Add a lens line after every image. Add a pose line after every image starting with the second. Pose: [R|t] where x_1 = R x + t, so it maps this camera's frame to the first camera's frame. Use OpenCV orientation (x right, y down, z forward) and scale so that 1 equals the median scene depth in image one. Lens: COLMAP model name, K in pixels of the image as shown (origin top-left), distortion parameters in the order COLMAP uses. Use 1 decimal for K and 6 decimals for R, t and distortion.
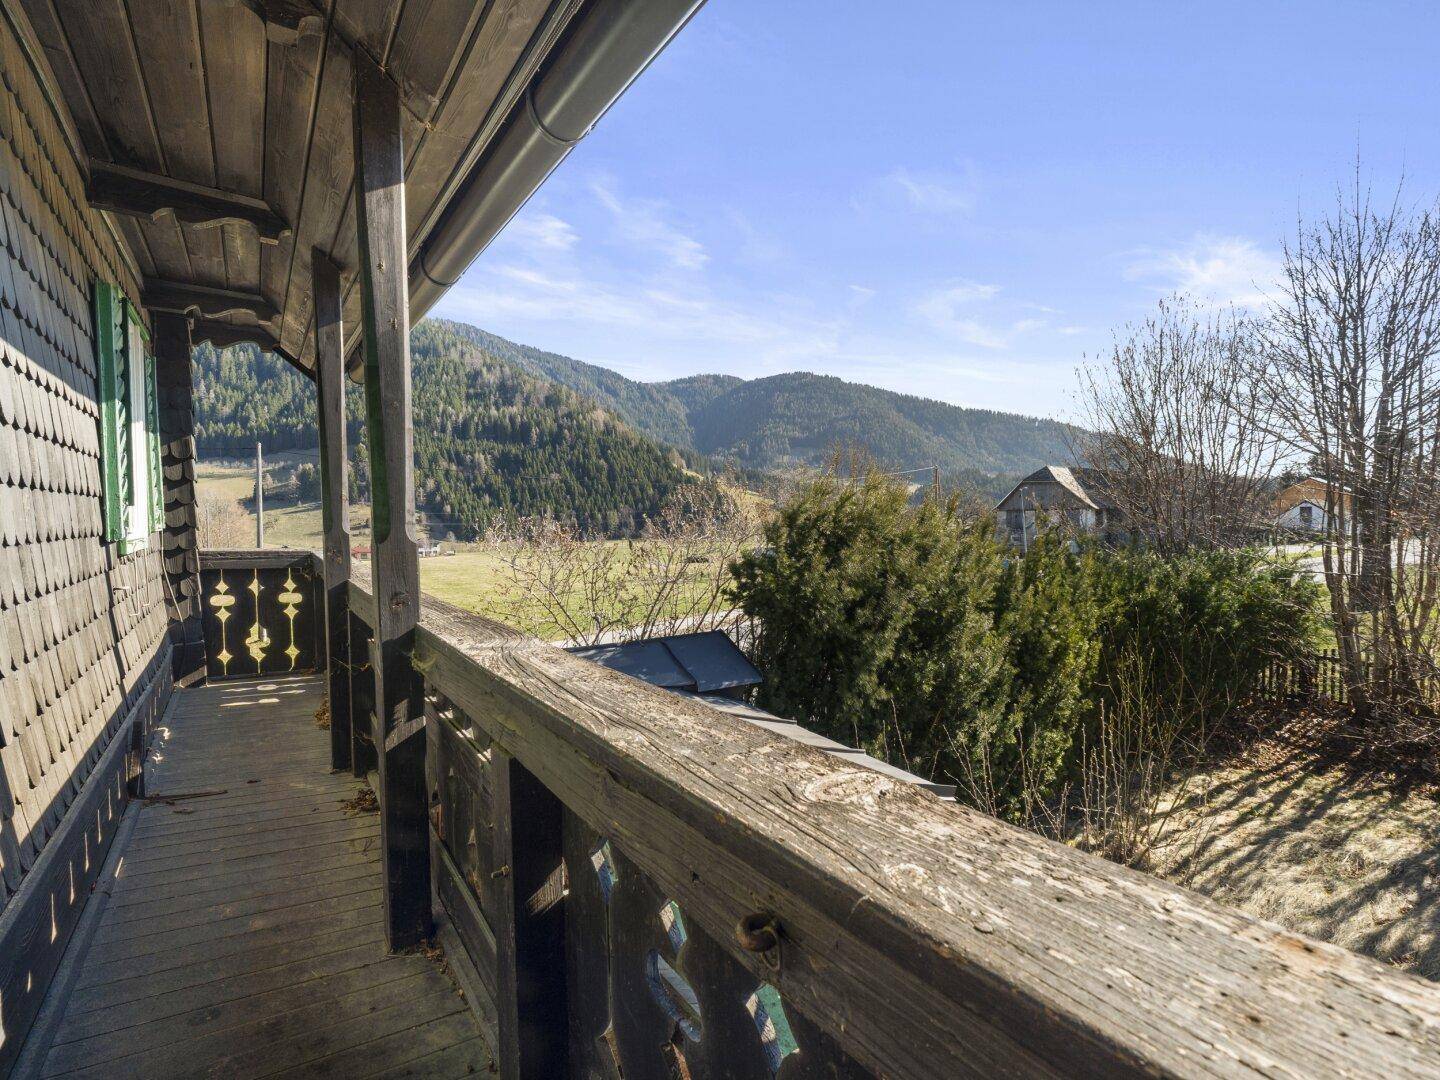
lens RADIAL K [[677.1, 0, 722.1], [0, 677.1, 533.8], [0, 0, 1]] dist [-0.008385, 0.001140]
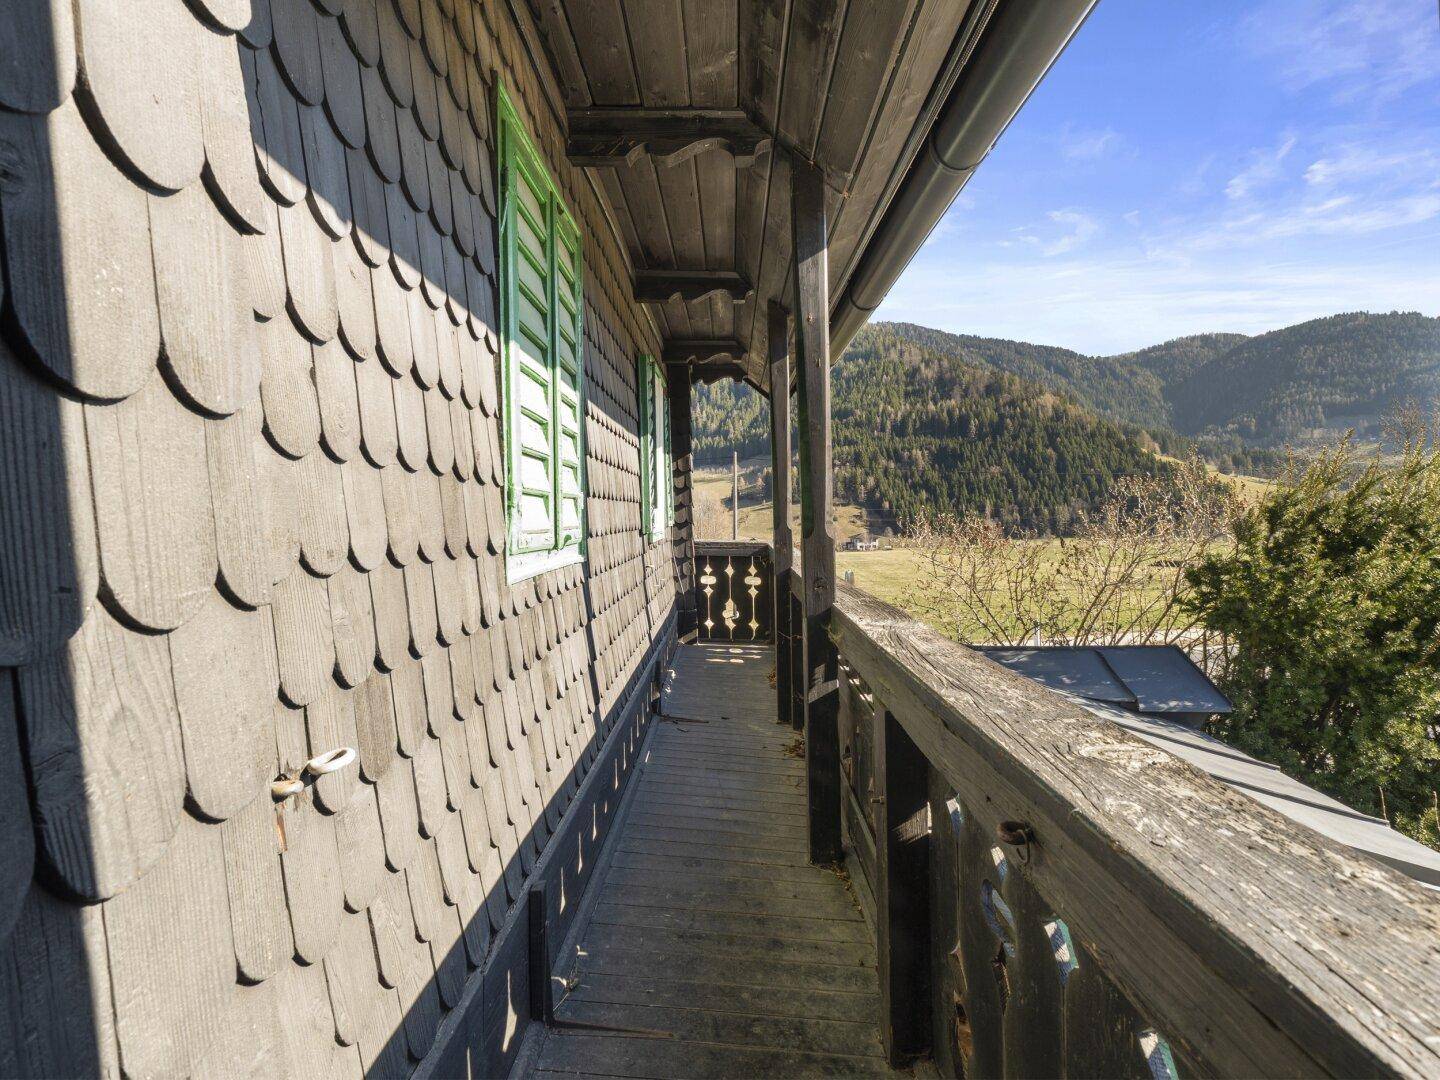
lens RADIAL K [[709.9, 0, 717.8], [0, 709.9, 527.4], [0, 0, 1]] dist [-0.003731, -0.000325]
pose [[0.808890, 0.008207, -0.587903, 0.082883], [-0.009462, 0.999955, 0.000941, -0.003770], [0.587884, 0.004801, 0.808931, -0.103014]]
